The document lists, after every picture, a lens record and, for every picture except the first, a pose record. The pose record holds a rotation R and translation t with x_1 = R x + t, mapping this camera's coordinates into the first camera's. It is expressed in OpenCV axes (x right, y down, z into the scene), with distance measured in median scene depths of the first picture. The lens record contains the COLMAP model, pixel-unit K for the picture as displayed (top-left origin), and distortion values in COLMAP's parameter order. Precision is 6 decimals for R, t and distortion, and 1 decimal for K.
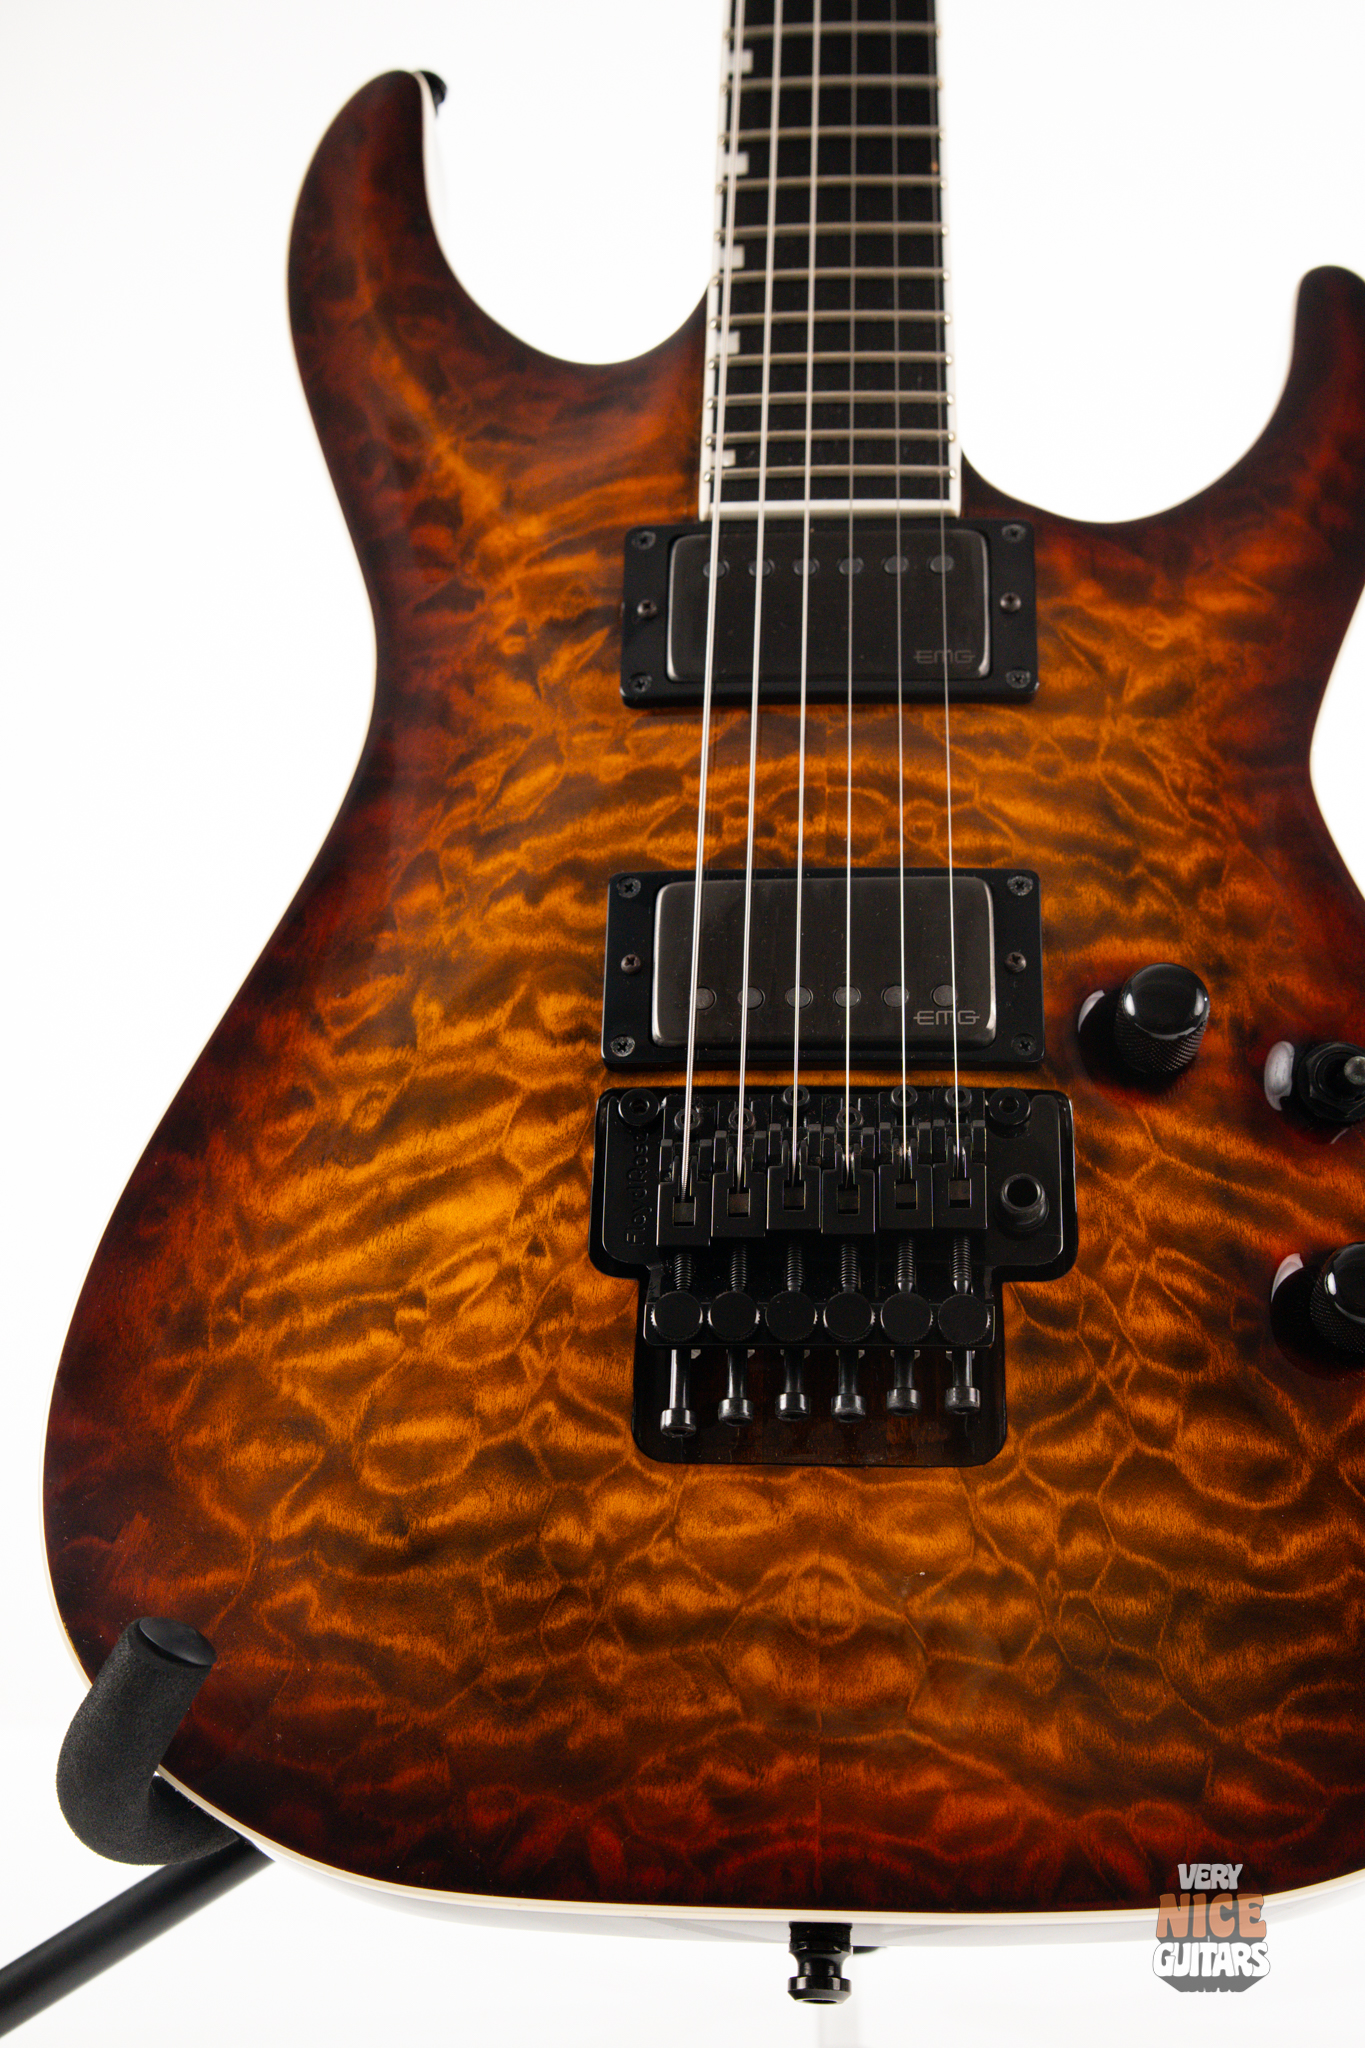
lens RADIAL K [[2922.1, 0, 674.1], [0, 2922.1, 1041.2], [0, 0, 1]] dist [0.080228, -0.223227]
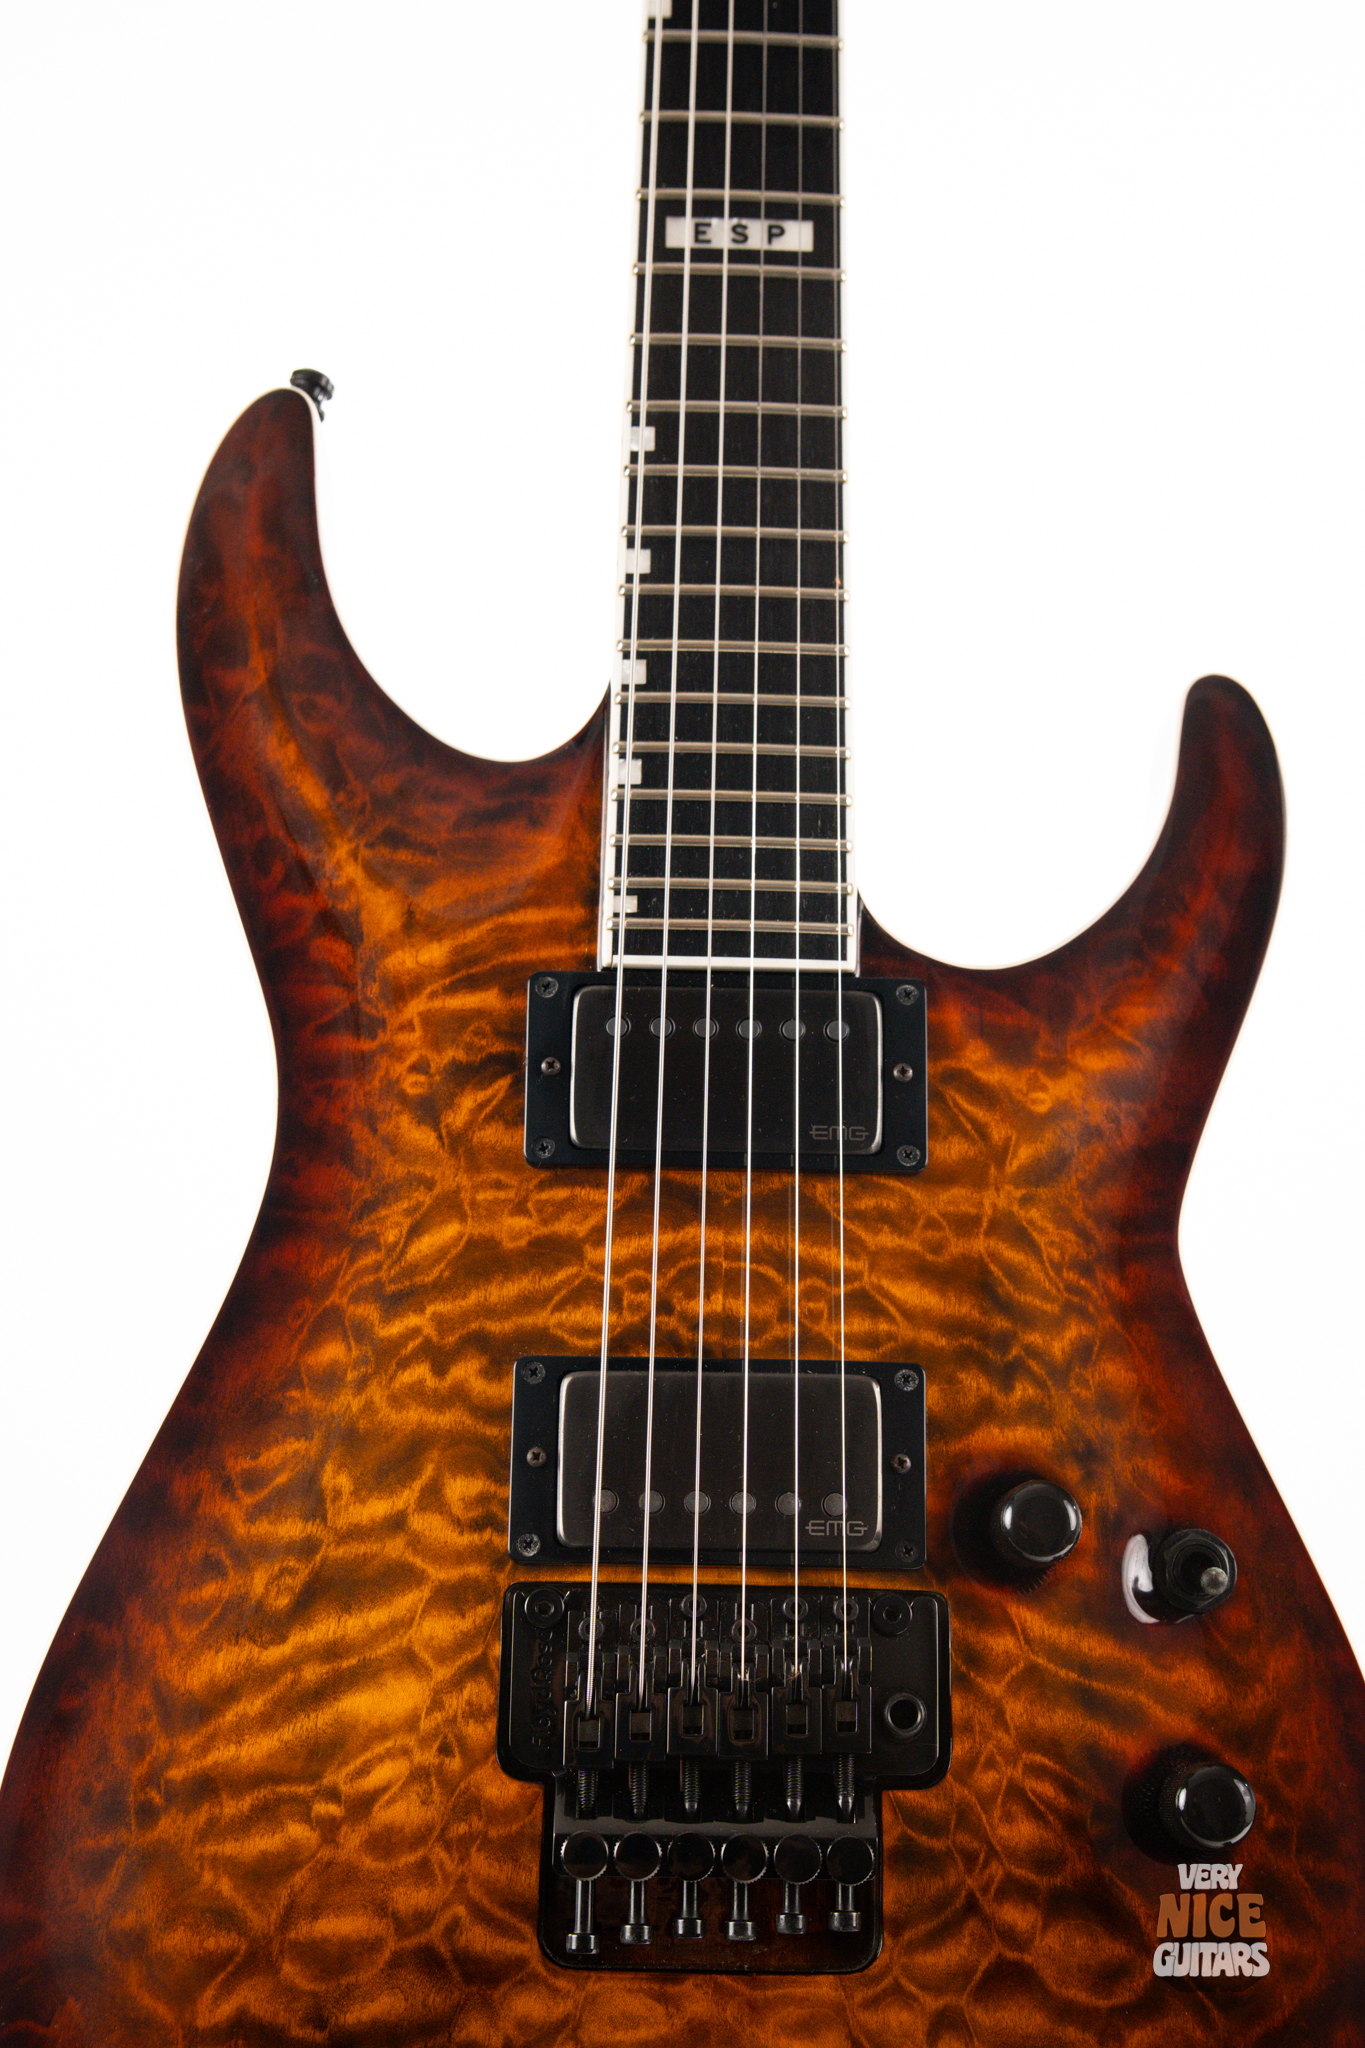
lens RADIAL K [[2883.3, 0, 680.0], [0, 2883.3, 1033.4], [0, 0, 1]] dist [0.098267, -0.317305]
pose [[0.995632, 0.012252, 0.092554, -0.062766], [-0.029654, 0.981516, 0.189068, -0.381917], [-0.088526, -0.190987, 0.977592, 0.014520]]
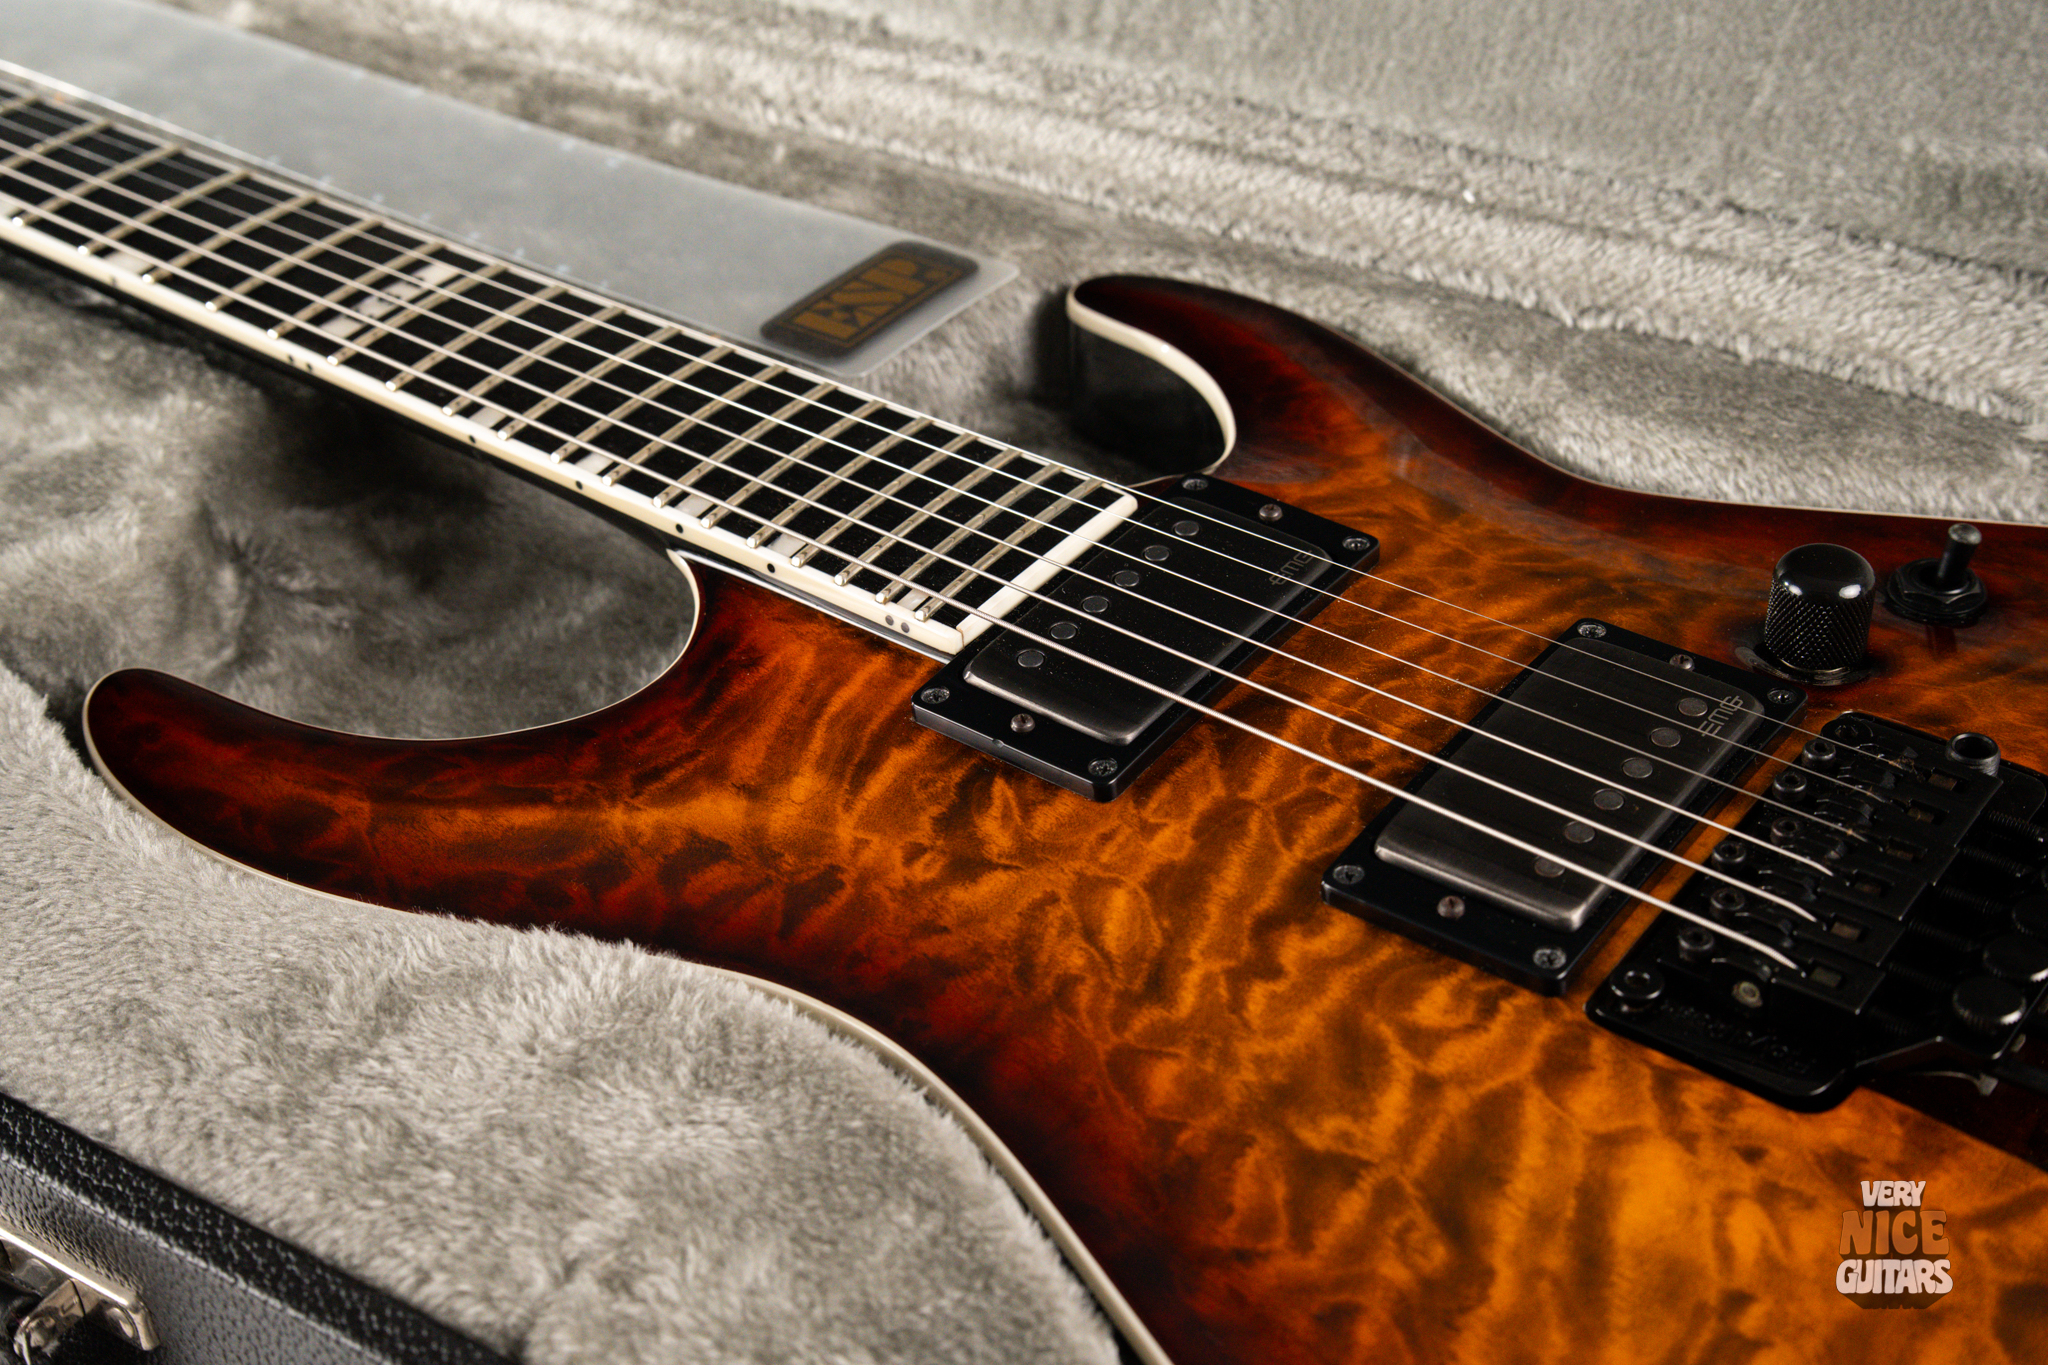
lens RADIAL K [[2883.3, 0, 1030.9], [0, 2883.3, 710.3], [0, 0, 1]] dist [0.098267, -0.317305]
pose [[0.585168, -0.463208, 0.665596, -0.580009], [0.739613, 0.641414, -0.203862, 0.014142], [-0.332492, 0.611577, 0.717929, 0.467255]]
